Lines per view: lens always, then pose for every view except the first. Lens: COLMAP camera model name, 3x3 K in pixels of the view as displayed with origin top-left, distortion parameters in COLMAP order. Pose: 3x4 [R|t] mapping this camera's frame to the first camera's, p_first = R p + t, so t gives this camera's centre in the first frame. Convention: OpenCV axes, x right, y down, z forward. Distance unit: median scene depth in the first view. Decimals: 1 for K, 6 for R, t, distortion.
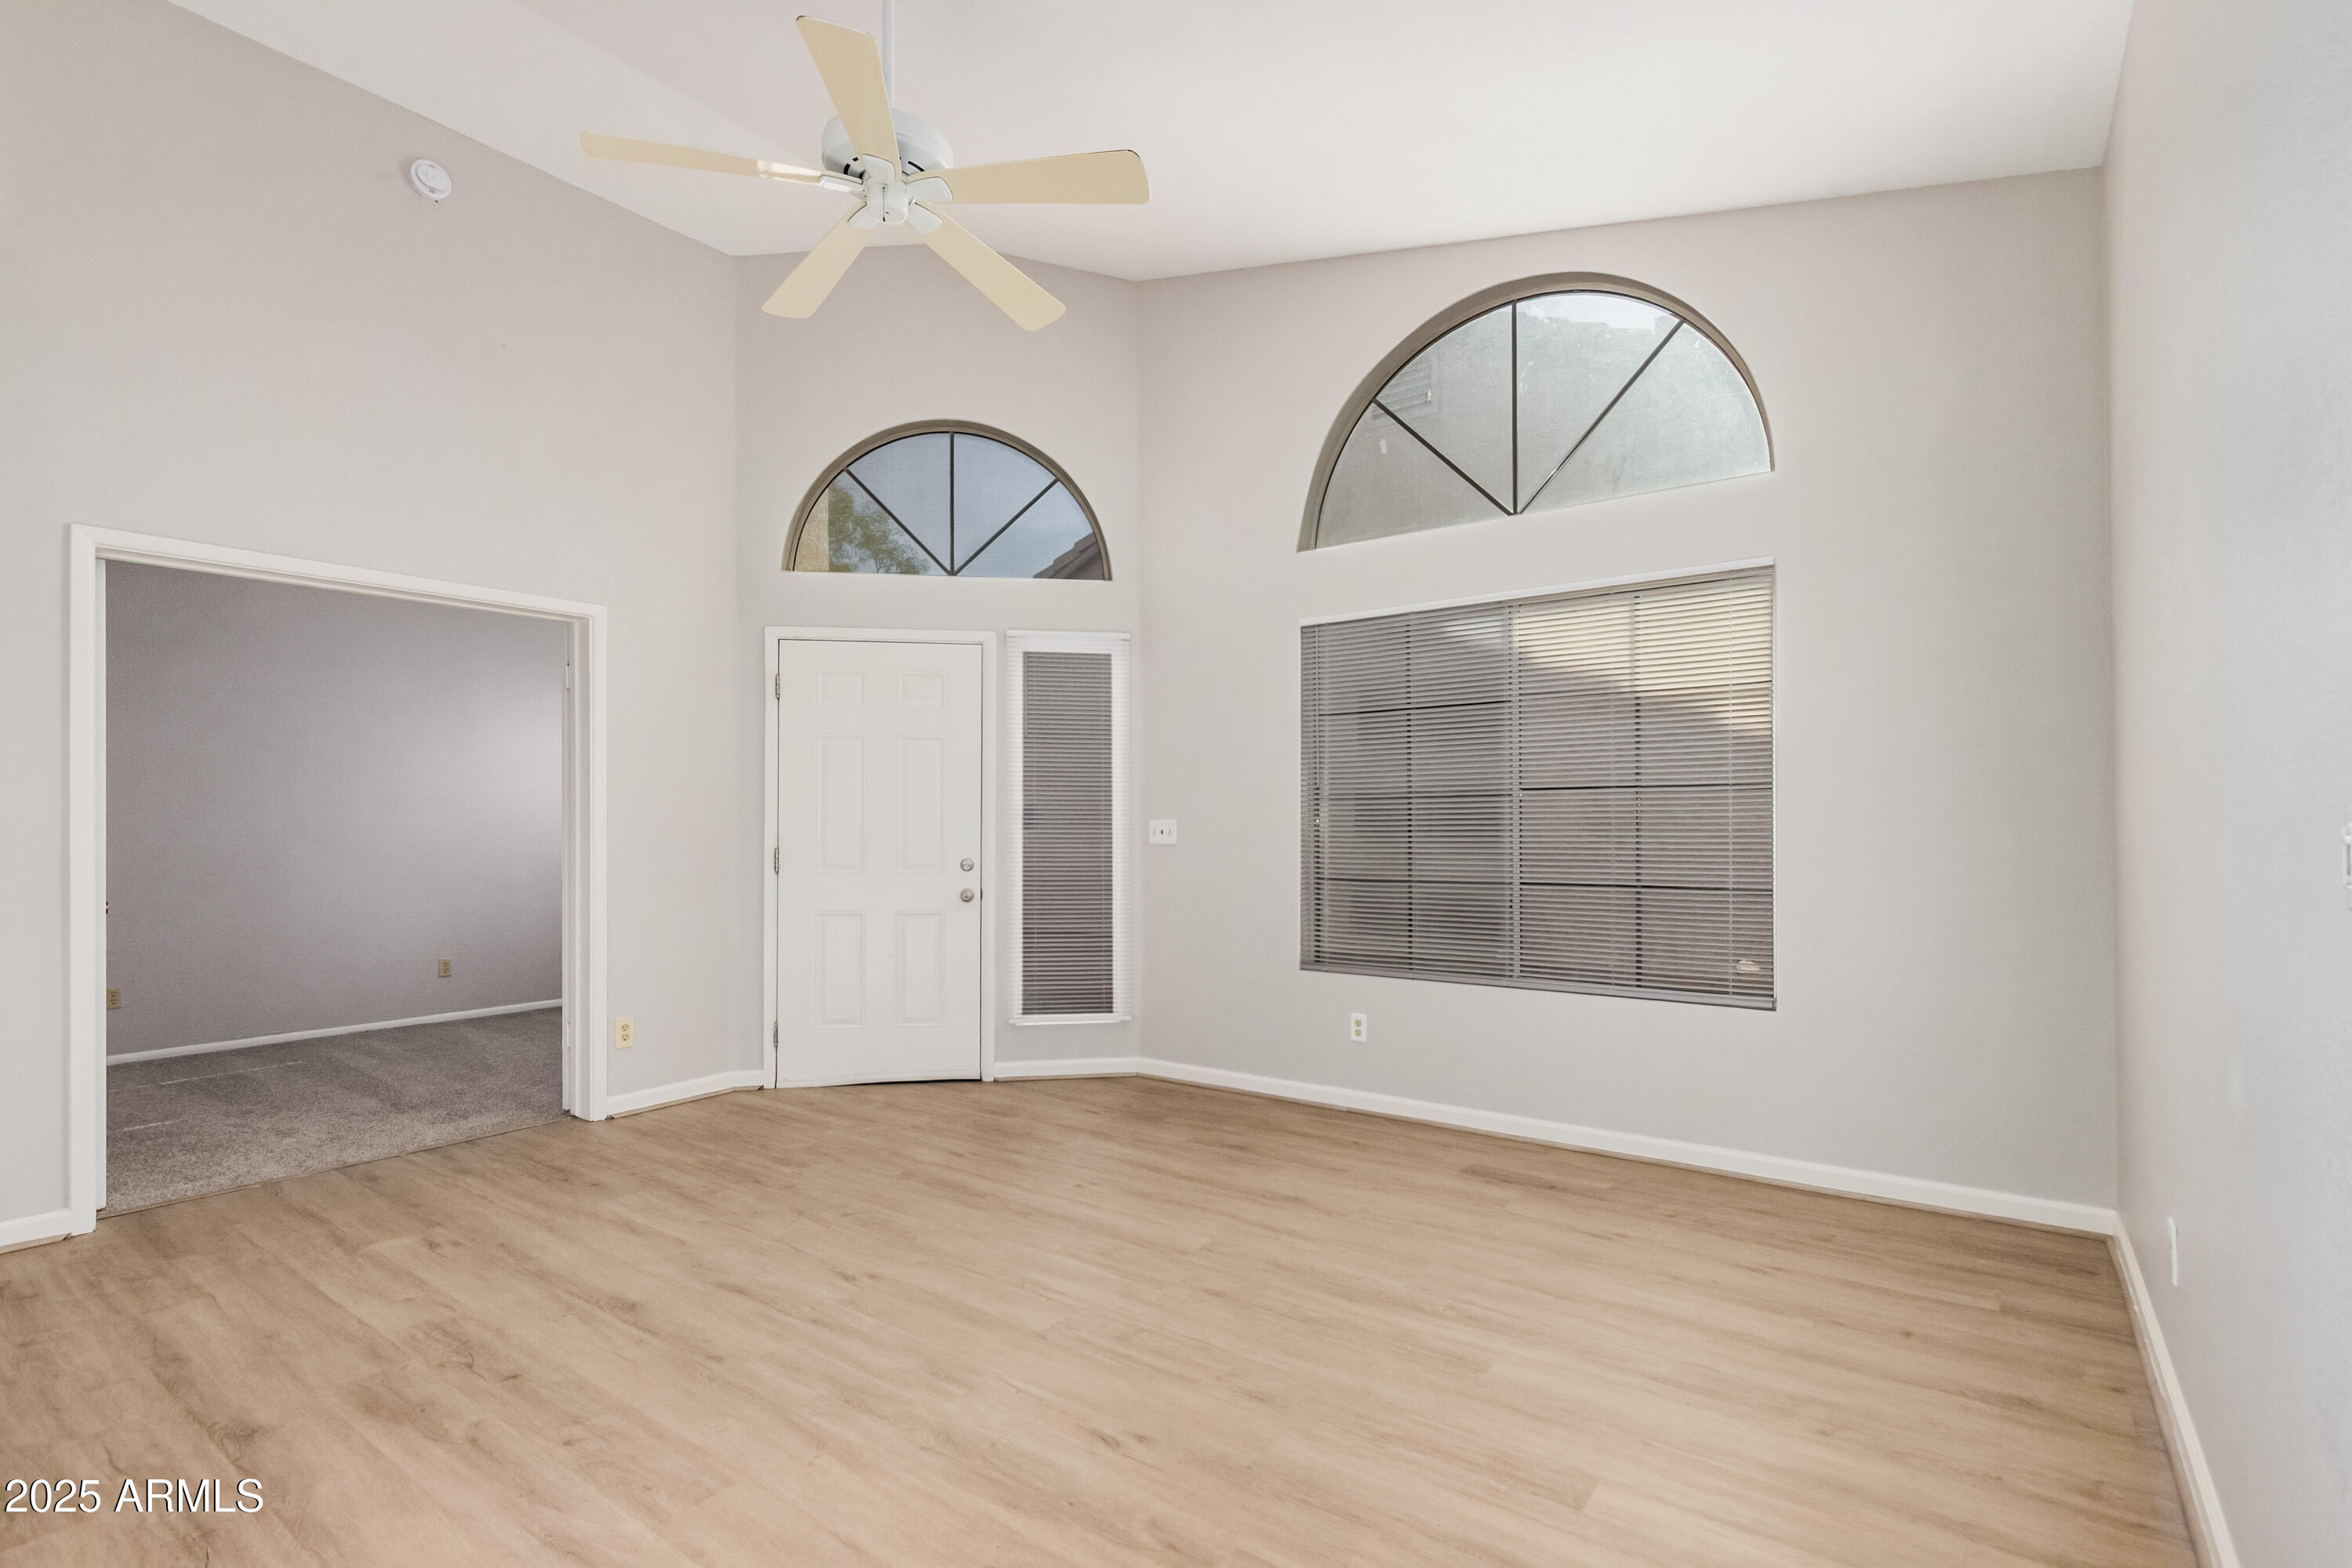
lens RADIAL K [[1081.5, 0, 1189.1], [0, 1081.5, 820.4], [0, 0, 1]] dist [0.005864, -0.001519]
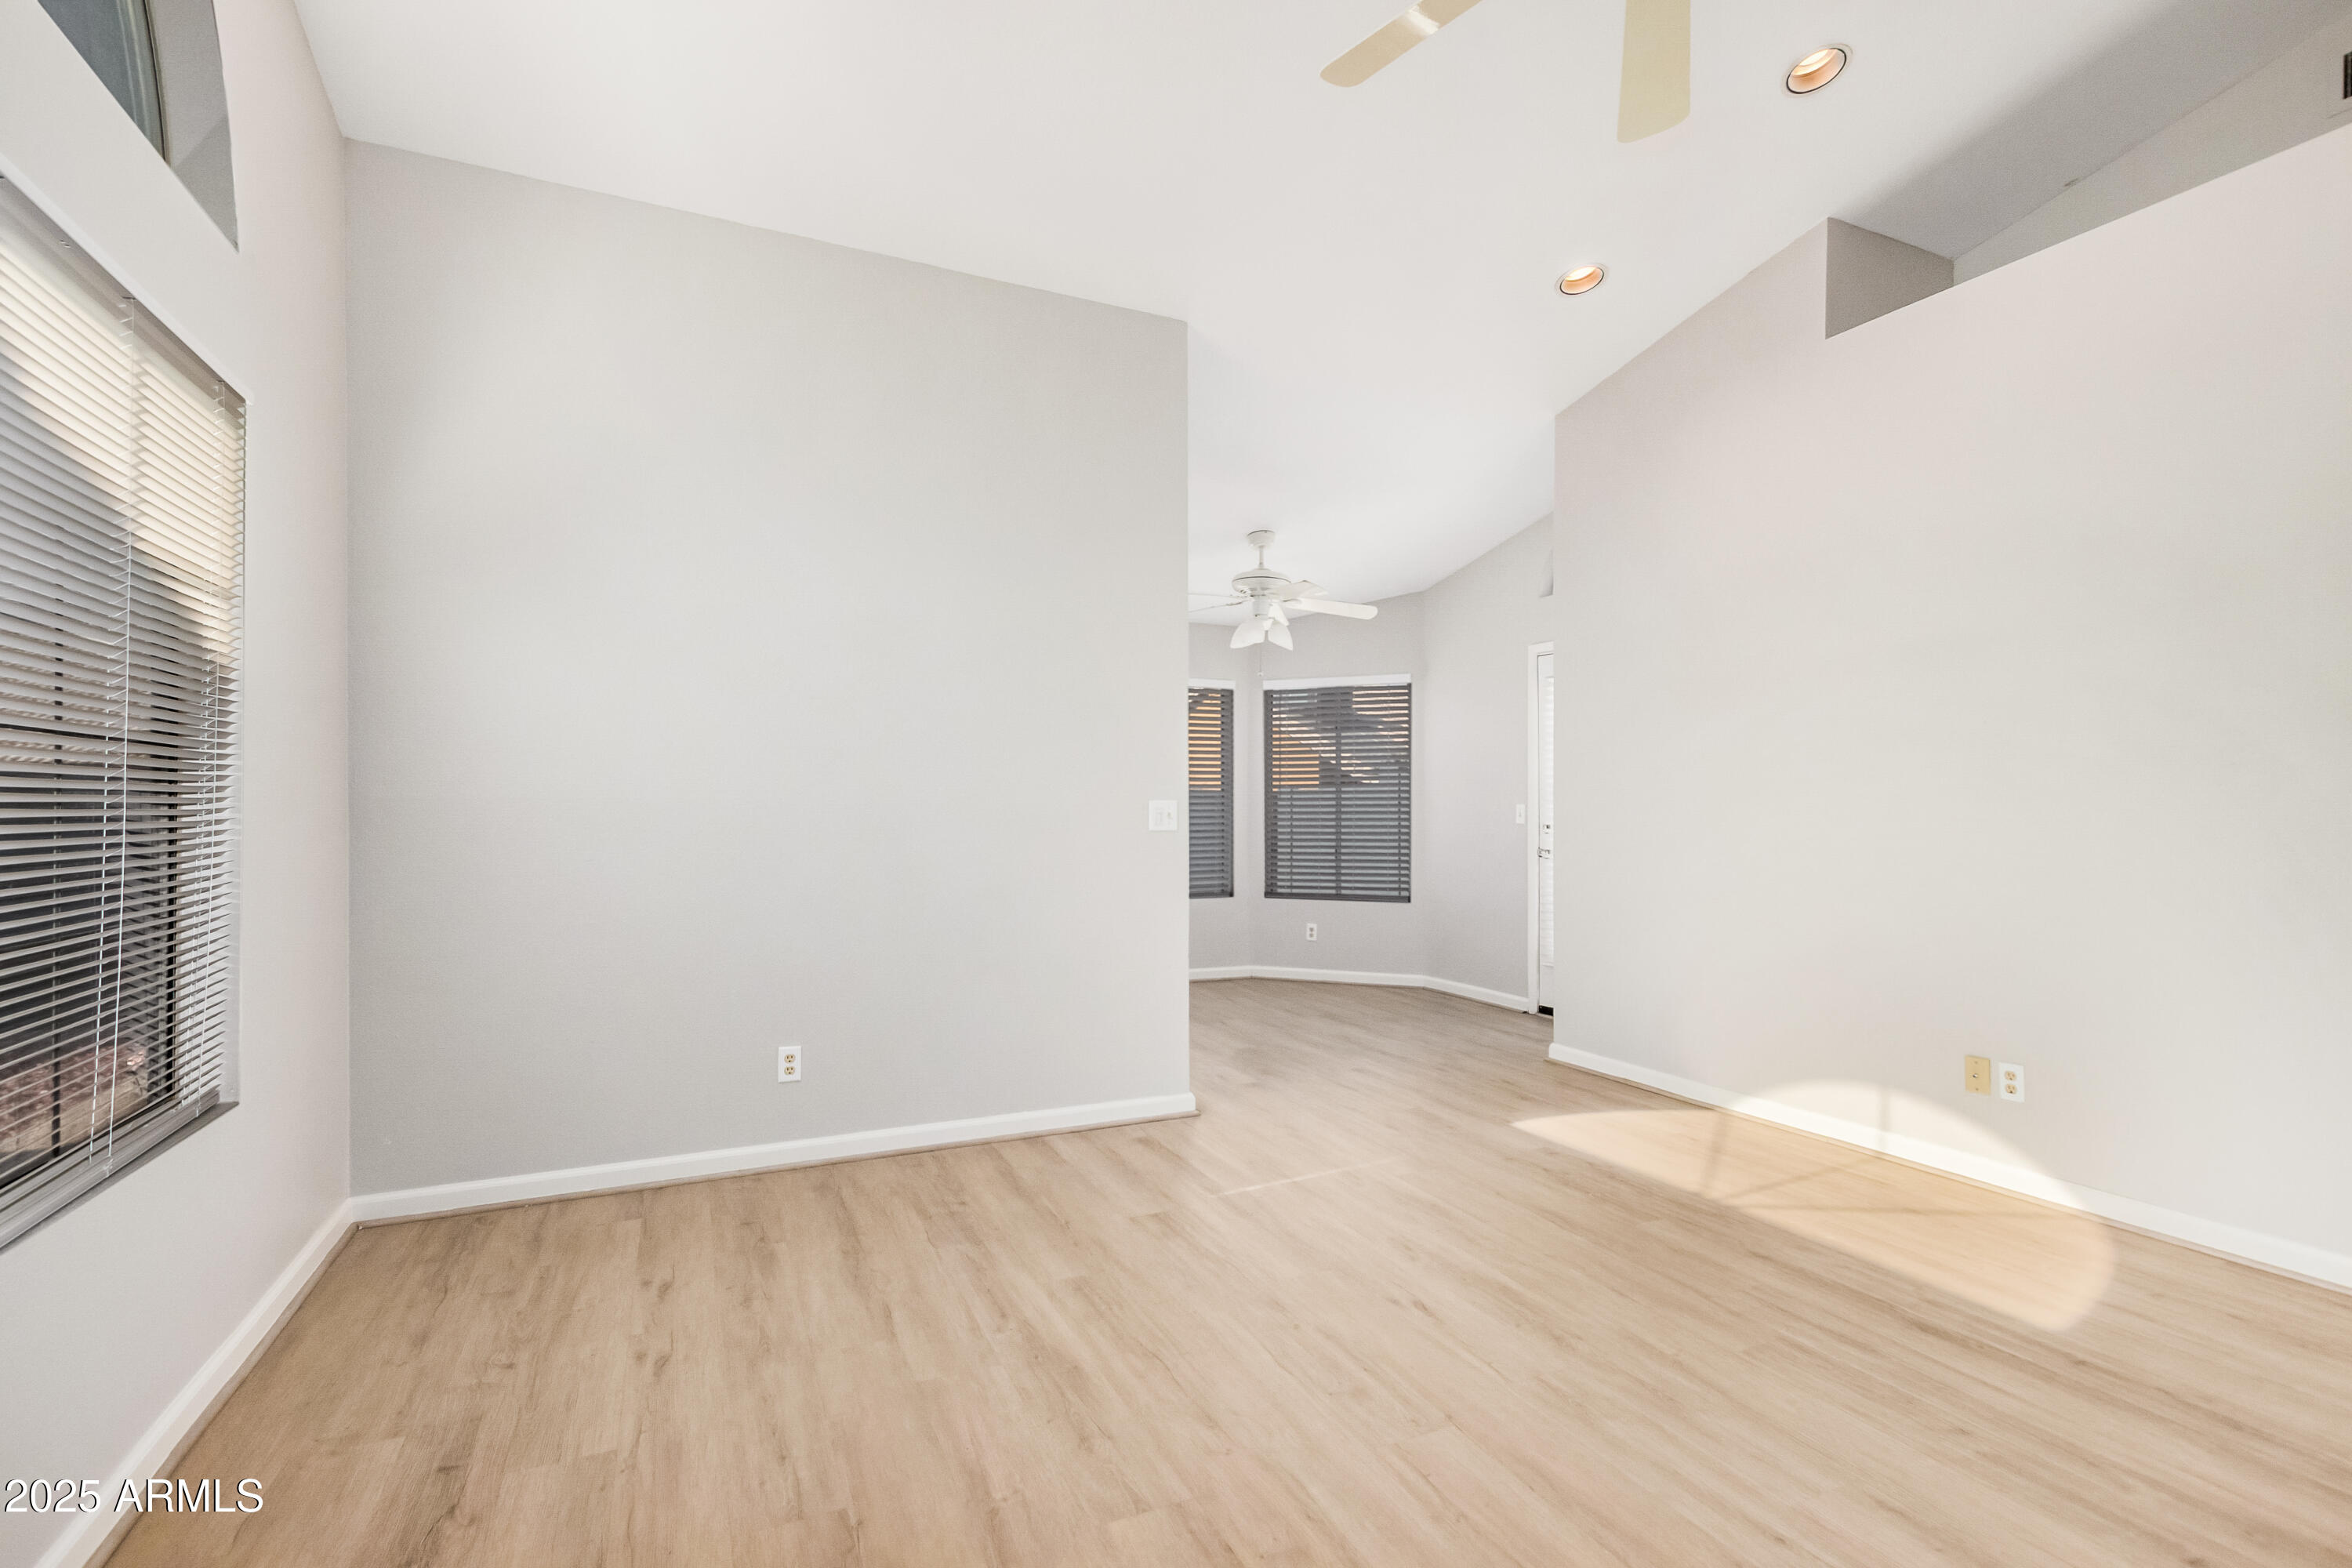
lens RADIAL K [[1081.5, 0, 1180.9], [0, 1081.5, 799.3], [0, 0, 1]] dist [0.005864, -0.001519]
pose [[-0.872679, 0.007751, 0.488232, -0.293633], [0.001413, 0.999910, -0.013350, 0.010107], [-0.488292, -0.010961, -0.872612, 1.475481]]
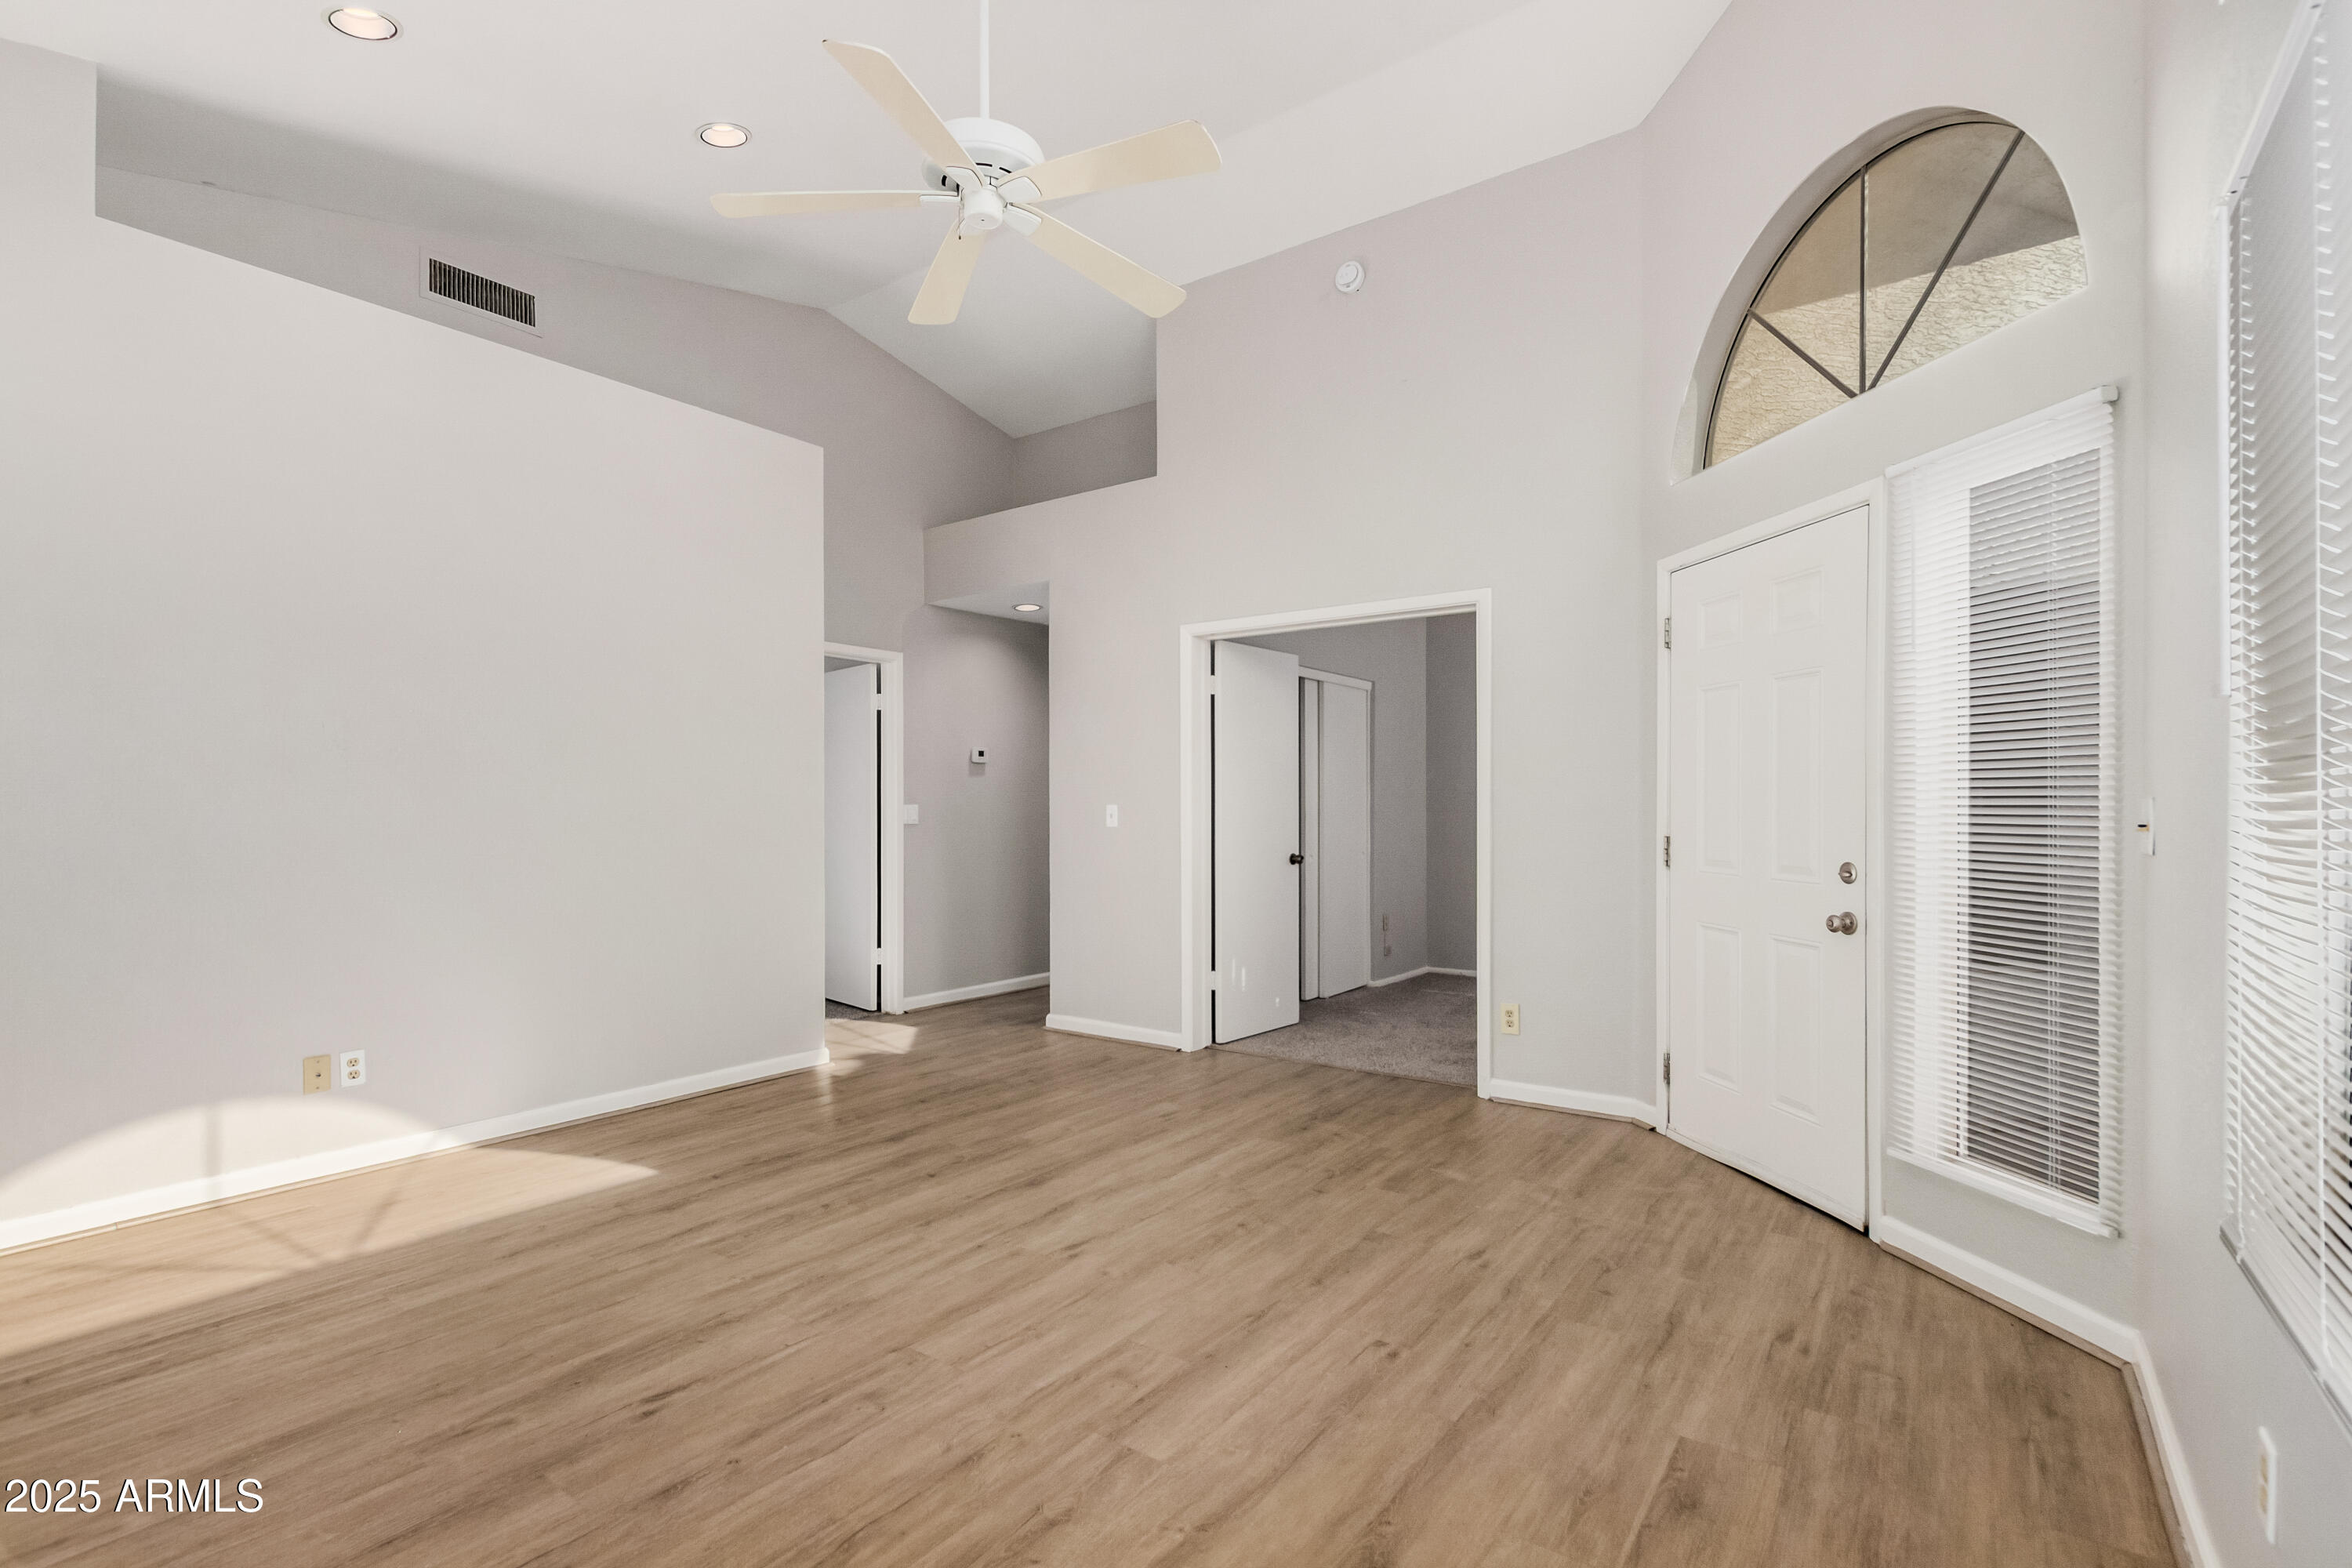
lens RADIAL K [[1081.5, 0, 1172.3], [0, 1081.5, 802.6], [0, 0, 1]] dist [0.005864, -0.001519]
pose [[0.001704, -0.000775, -0.999998, 0.651091], [0.004642, 0.999989, -0.000767, 0.001578], [0.999988, -0.004641, 0.001708, 0.999798]]
